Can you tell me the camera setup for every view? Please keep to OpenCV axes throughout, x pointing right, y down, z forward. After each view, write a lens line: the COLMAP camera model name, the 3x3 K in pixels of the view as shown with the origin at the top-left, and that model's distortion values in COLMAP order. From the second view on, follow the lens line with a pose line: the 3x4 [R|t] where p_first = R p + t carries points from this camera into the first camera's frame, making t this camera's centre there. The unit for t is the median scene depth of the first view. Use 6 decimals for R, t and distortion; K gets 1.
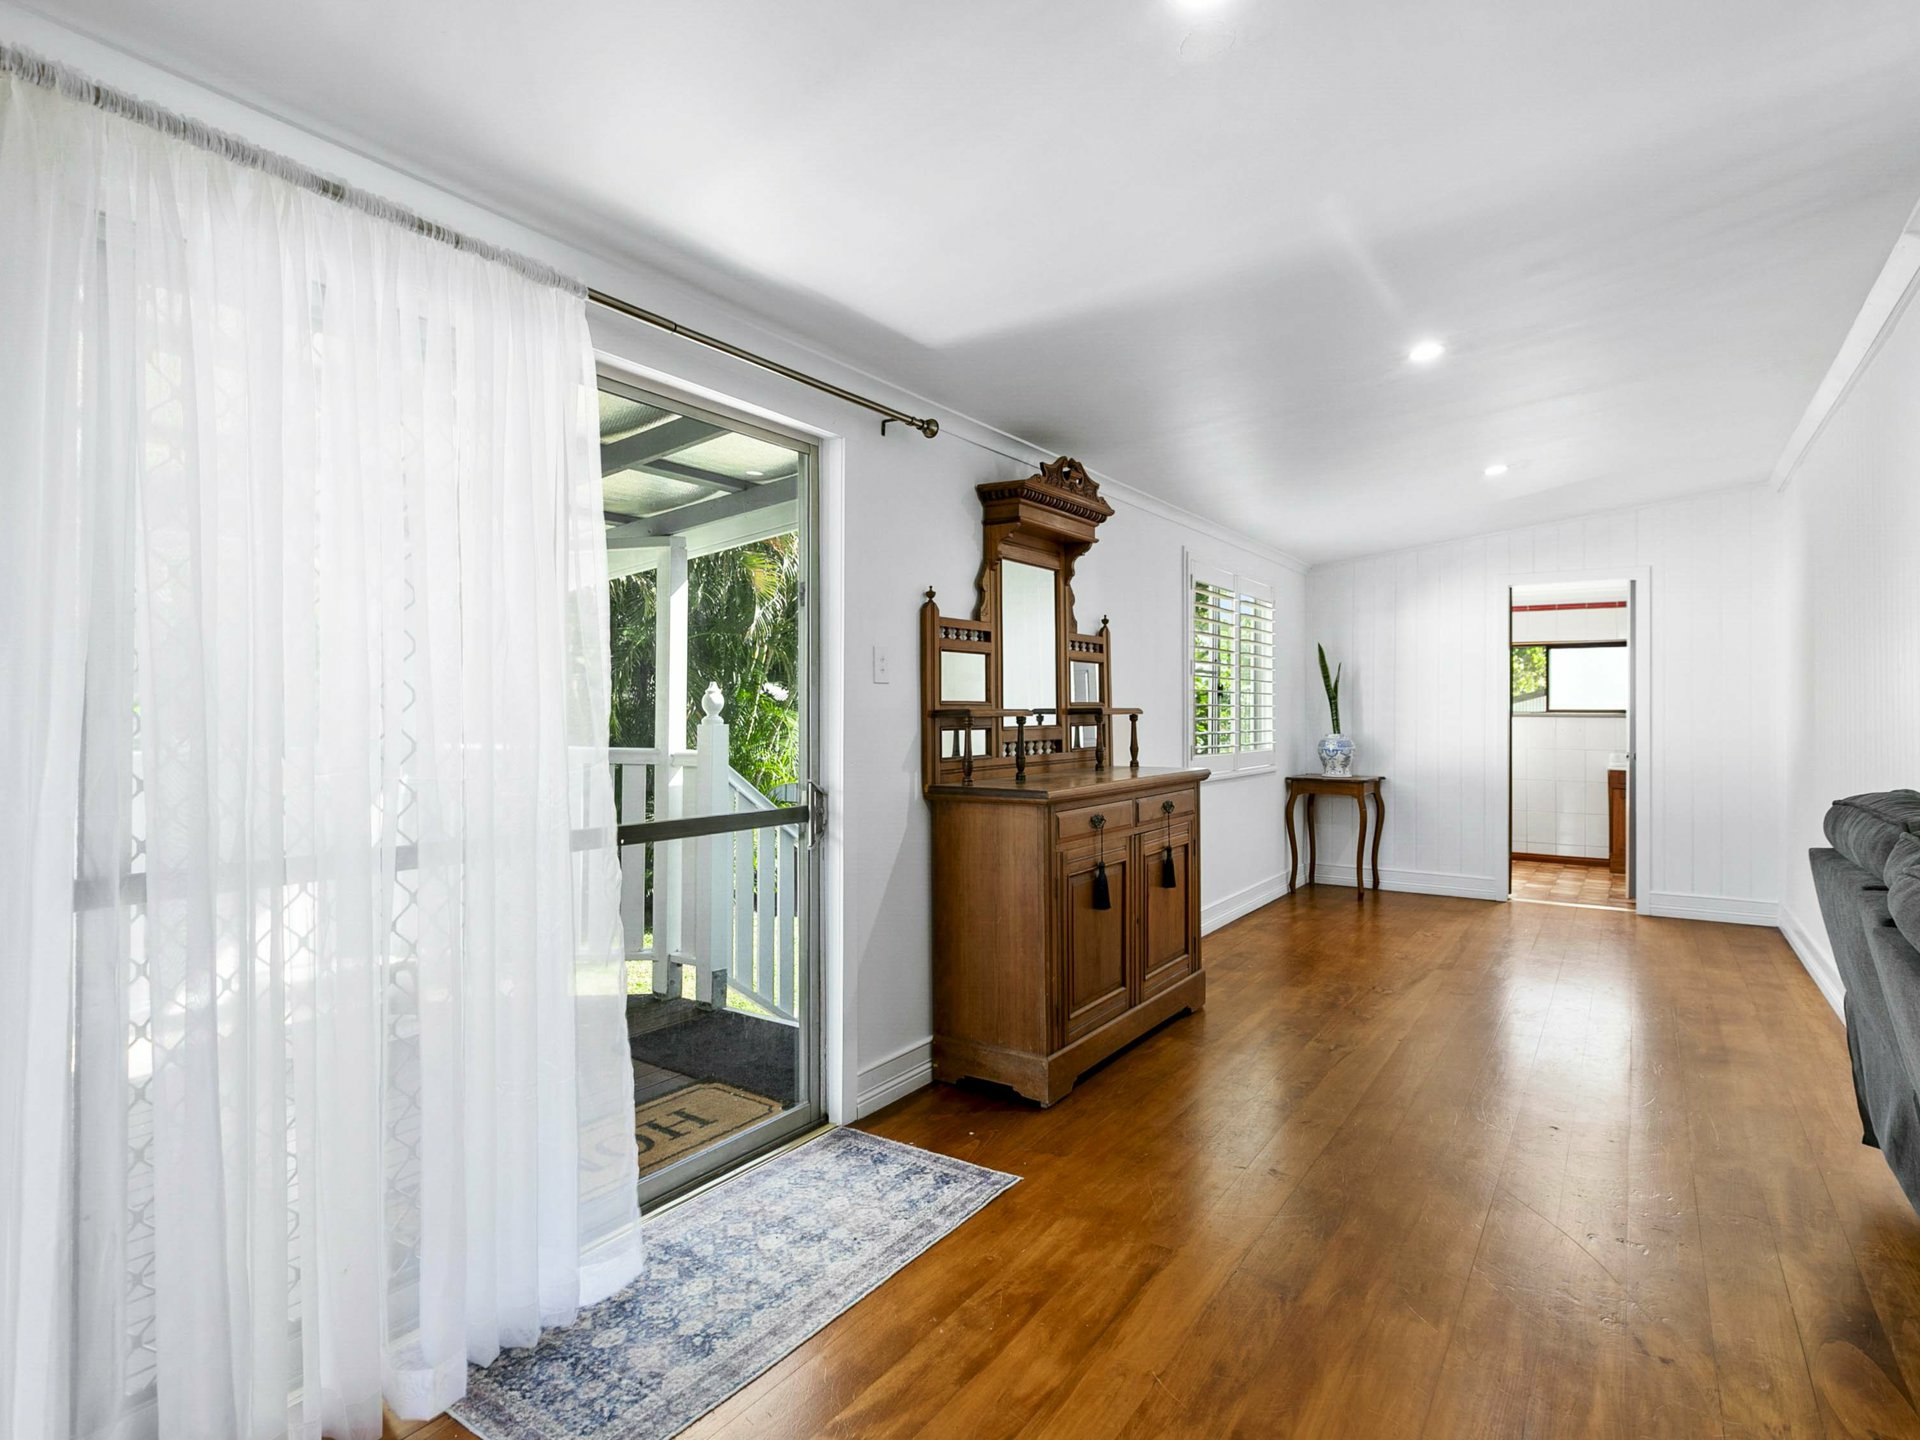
lens RADIAL K [[1038.3, 0, 958.6], [0, 1038.3, 707.7], [0, 0, 1]] dist [-0.001858, -0.000084]
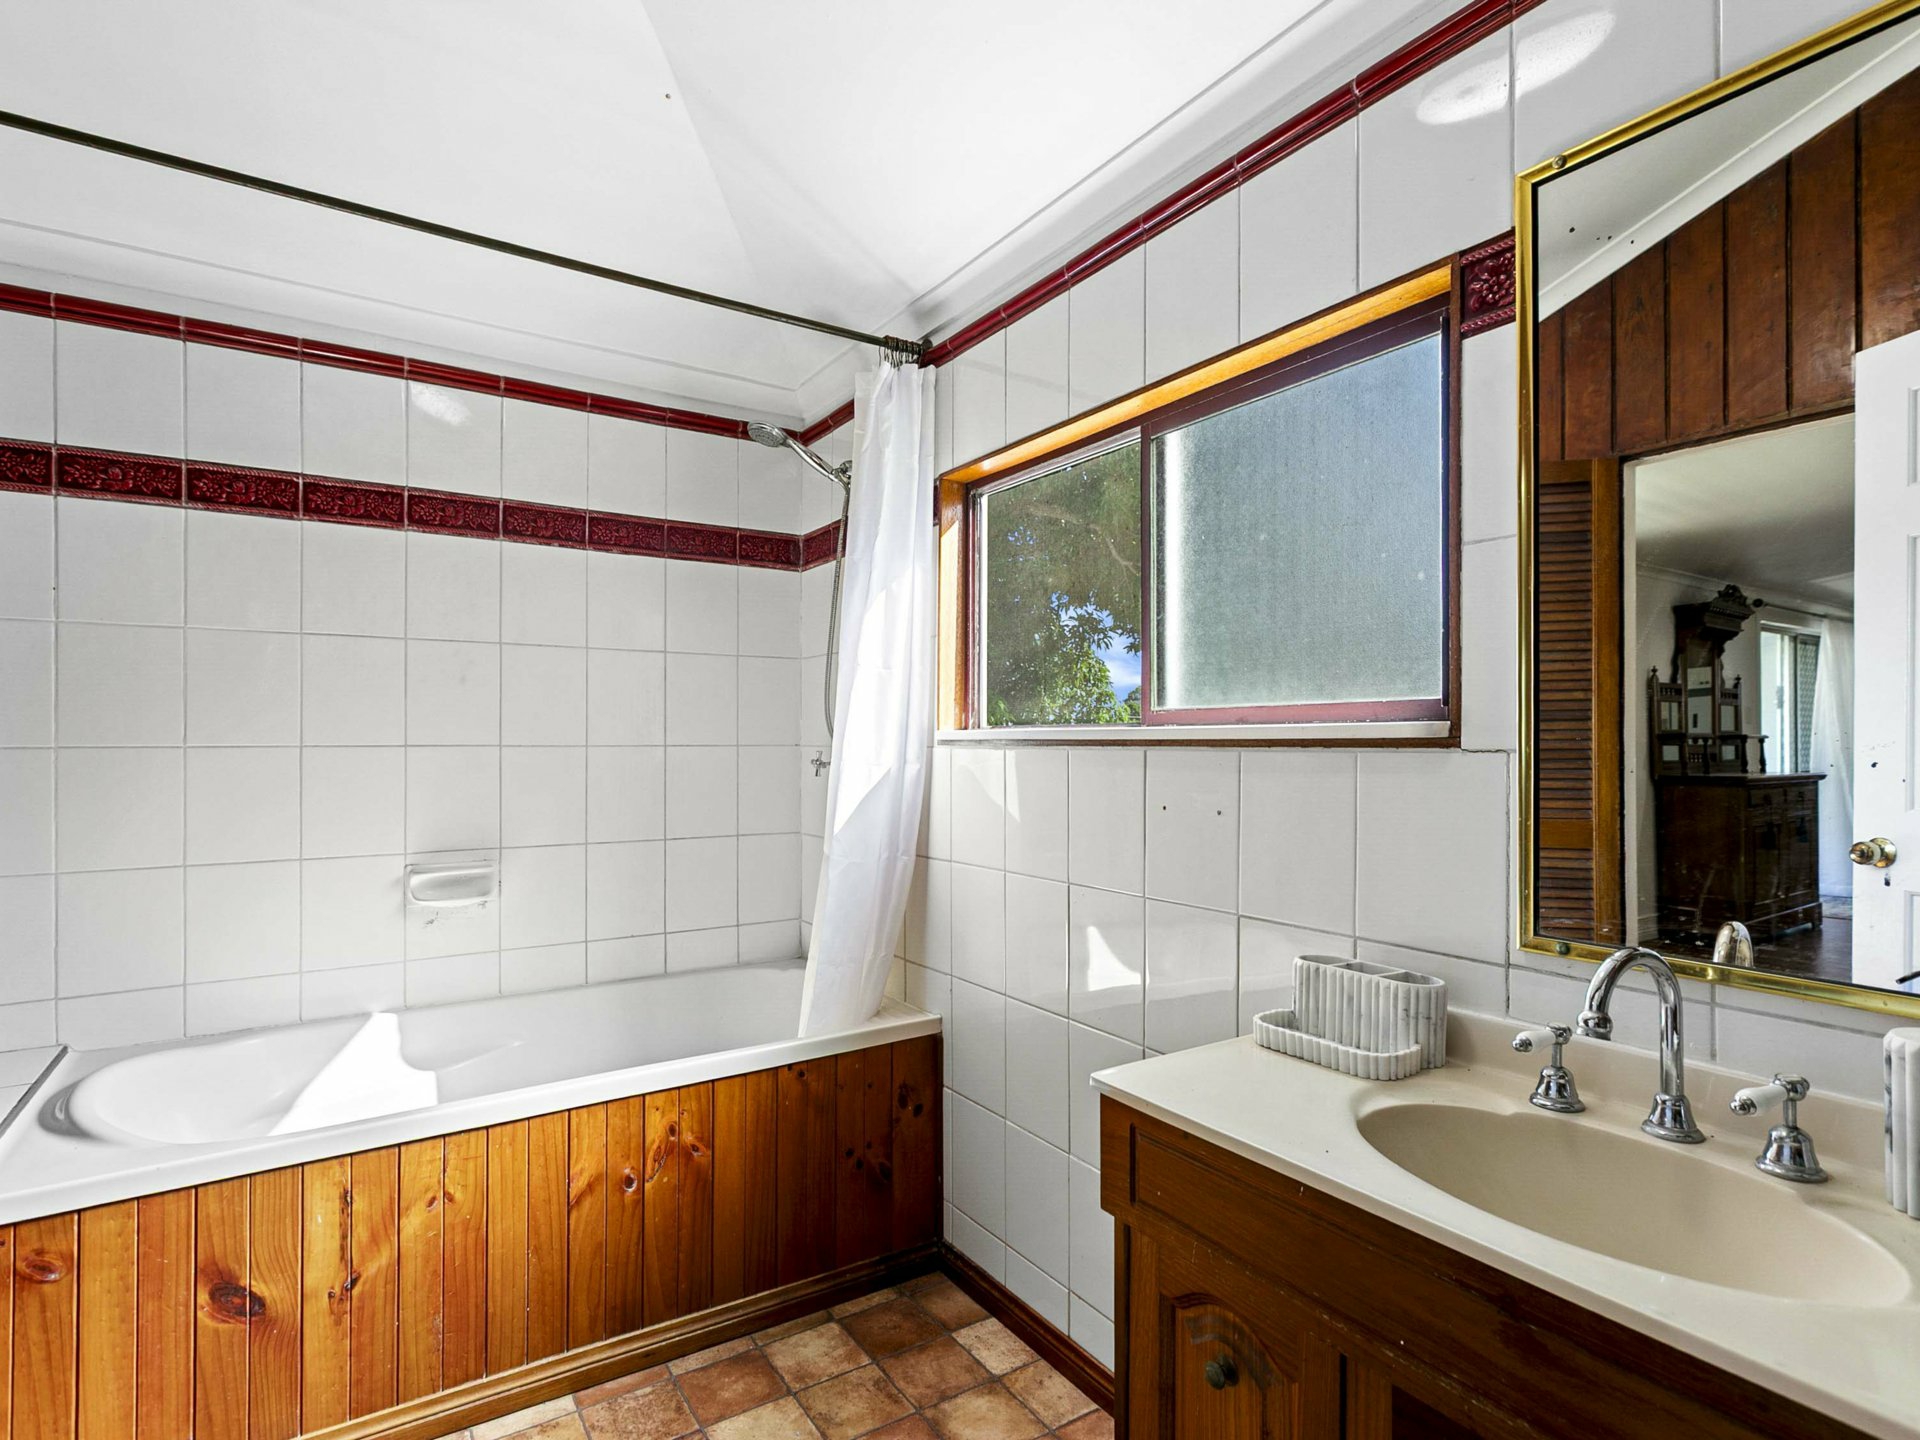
lens RADIAL K [[973.1, 0, 969.6], [0, 973.1, 738.9], [0, 0, 1]] dist [-0.004985, -0.001811]
pose [[0.926683, 0.000511, -0.375844, -0.413181], [-0.001932, 0.999992, -0.003406, 0.015291], [0.375839, 0.003882, 0.926677, -0.845624]]
